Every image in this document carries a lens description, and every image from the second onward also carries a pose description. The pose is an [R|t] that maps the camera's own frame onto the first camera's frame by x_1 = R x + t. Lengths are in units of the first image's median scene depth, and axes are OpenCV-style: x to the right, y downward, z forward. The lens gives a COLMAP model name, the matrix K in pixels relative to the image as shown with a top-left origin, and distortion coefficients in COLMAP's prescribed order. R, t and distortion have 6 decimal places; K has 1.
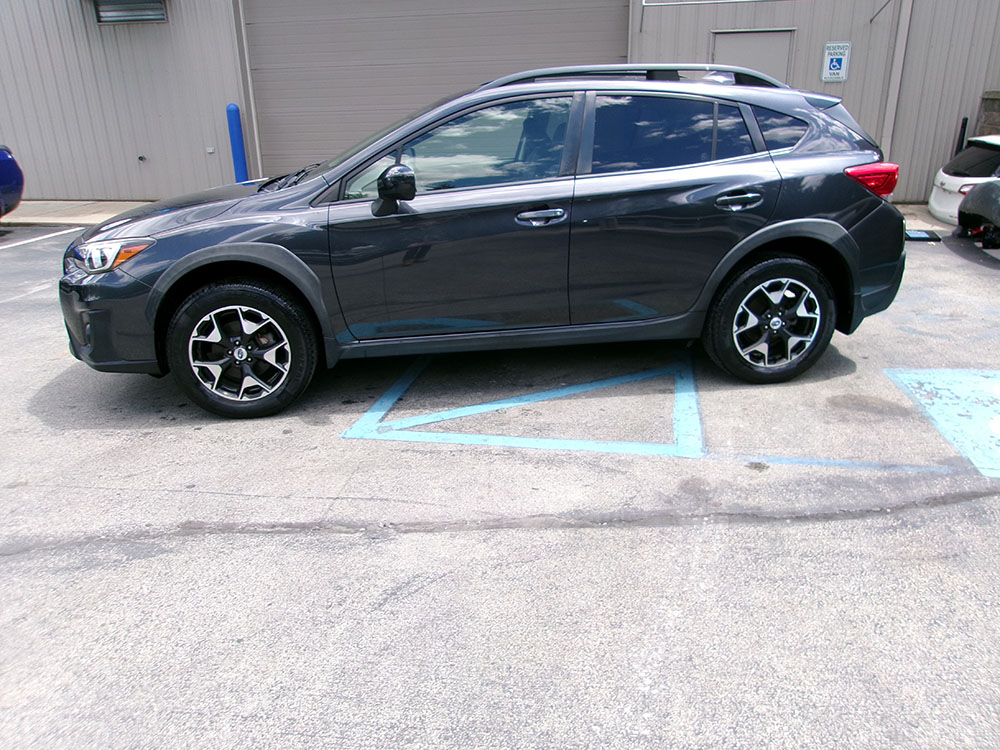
lens RADIAL K [[761.7, 0, 500.0], [0, 761.7, 375.0], [0, 0, 1]] dist [-0.006477, 0.001573]
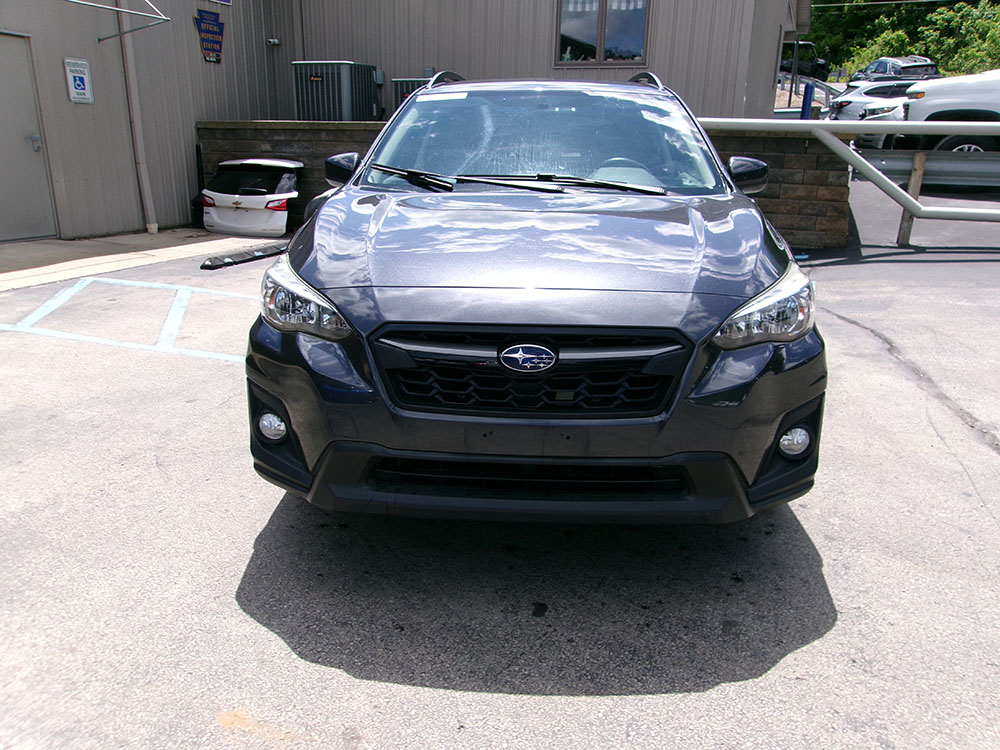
lens RADIAL K [[761.7, 0, 500.0], [0, 761.7, 375.0], [0, 0, 1]] dist [0.011794, 0.002603]
pose [[0.176177, -0.265595, 0.947851, -0.489347], [0.314021, 0.927765, 0.201600, -0.129008], [-0.932927, 0.262128, 0.246853, 0.455287]]
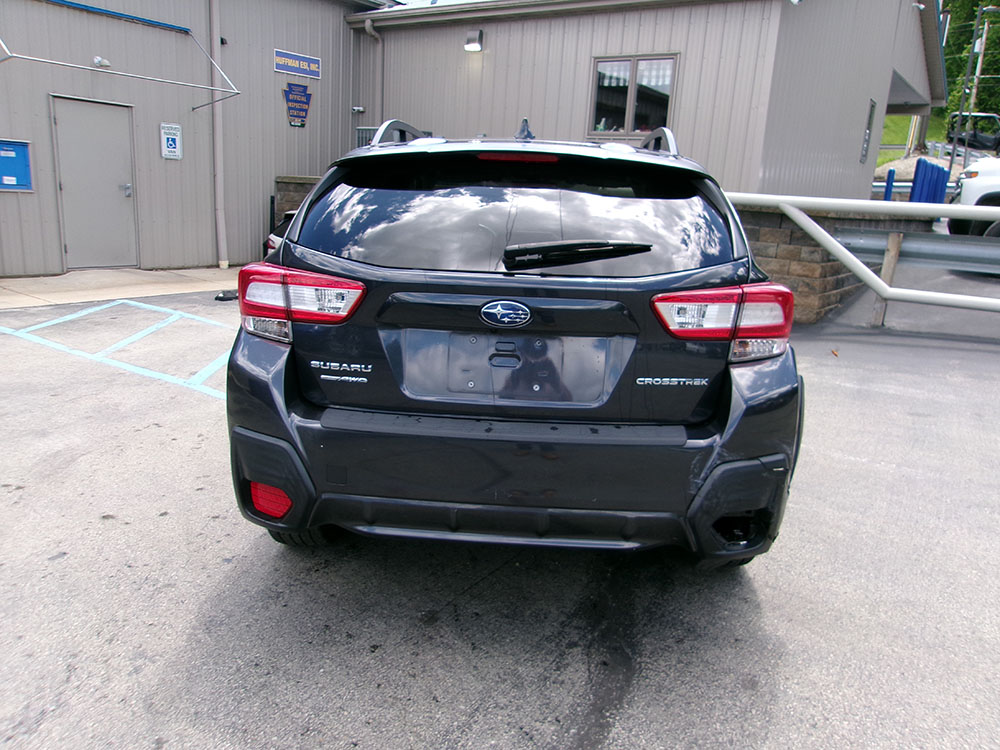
lens RADIAL K [[761.7, 0, 500.0], [0, 761.7, 375.0], [0, 0, 1]] dist [-0.006477, 0.001573]
pose [[0.401539, -0.171730, 0.899597, -0.470577], [0.250310, 0.965442, 0.072572, -0.054125], [-0.880972, 0.196037, 0.430649, 0.201867]]
